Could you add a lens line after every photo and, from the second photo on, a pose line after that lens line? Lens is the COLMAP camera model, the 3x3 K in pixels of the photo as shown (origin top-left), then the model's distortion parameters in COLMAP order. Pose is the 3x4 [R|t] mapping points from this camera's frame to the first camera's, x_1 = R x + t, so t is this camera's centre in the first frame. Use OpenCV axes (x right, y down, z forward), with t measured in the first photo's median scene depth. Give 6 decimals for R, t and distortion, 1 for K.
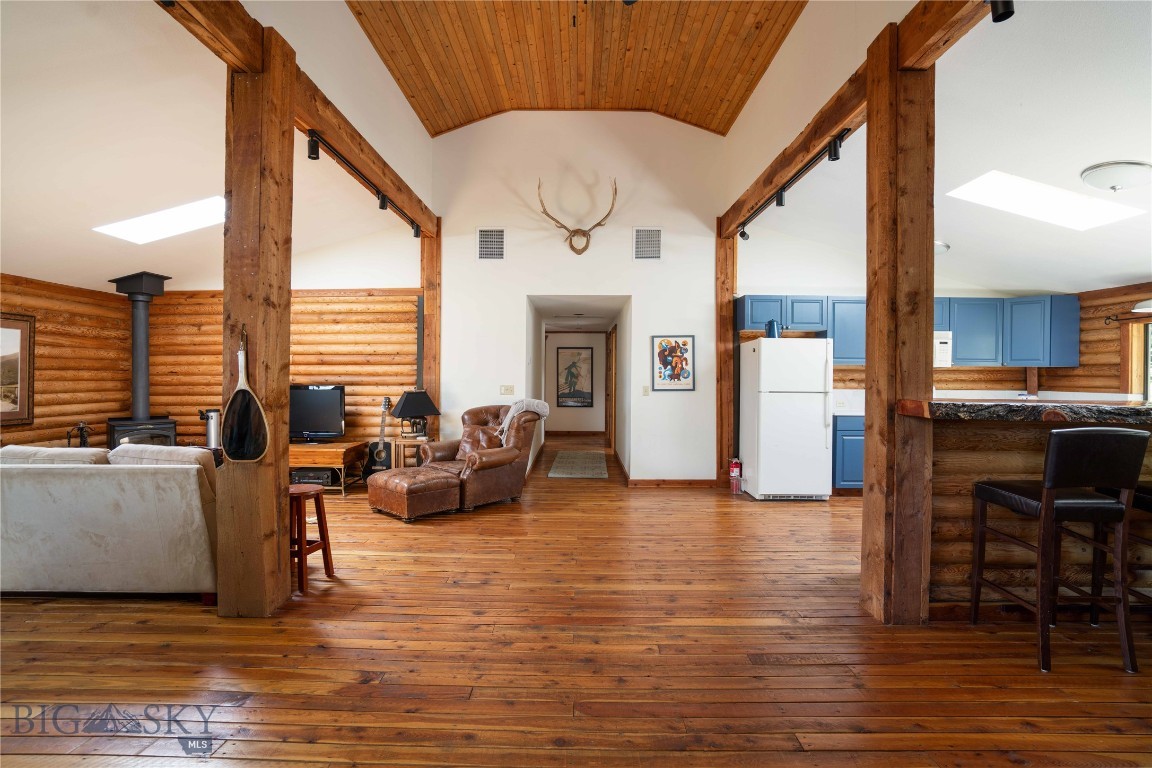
lens RADIAL K [[566.7, 0, 574.7], [0, 566.7, 381.3], [0, 0, 1]] dist [0.000534, 0.000131]
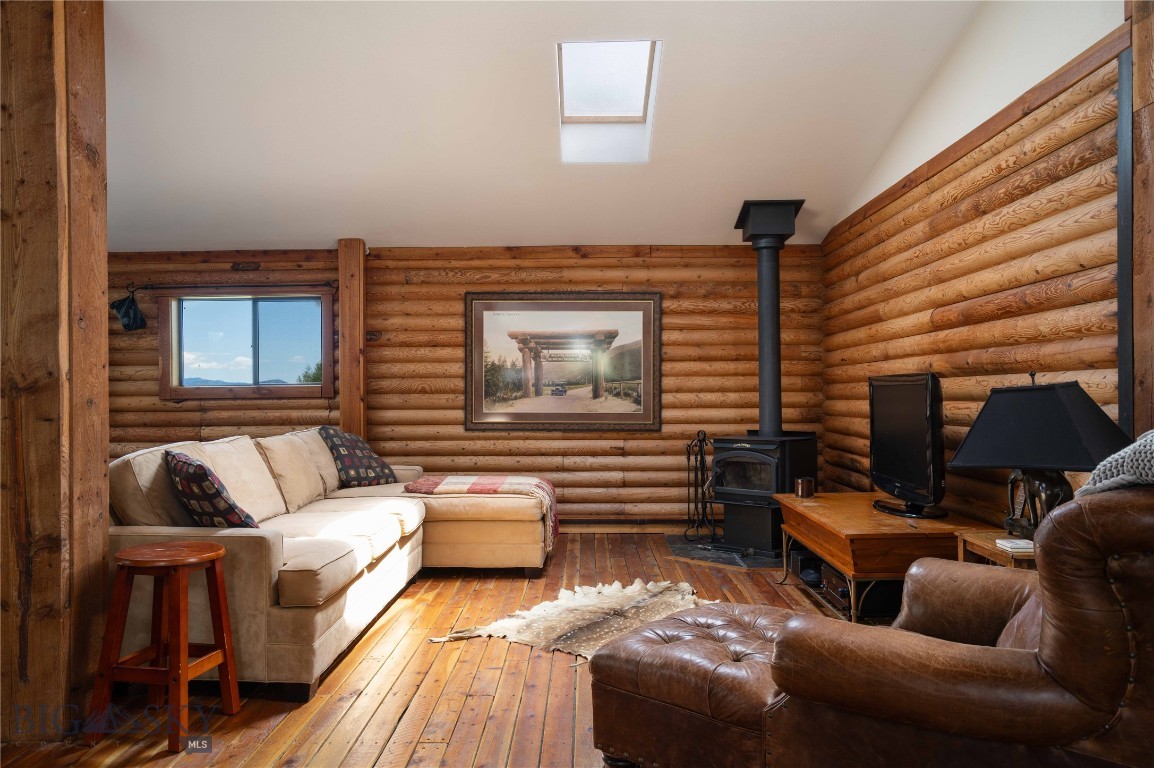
lens RADIAL K [[795.2, 0, 578.0], [0, 795.2, 383.6], [0, 0, 1]] dist [-0.006075, -0.000277]
pose [[0.002565, -0.009980, -0.999947, 0.128894], [-0.001691, 0.999949, -0.009984, 0.020279], [0.999995, 0.001716, 0.002548, 0.860523]]
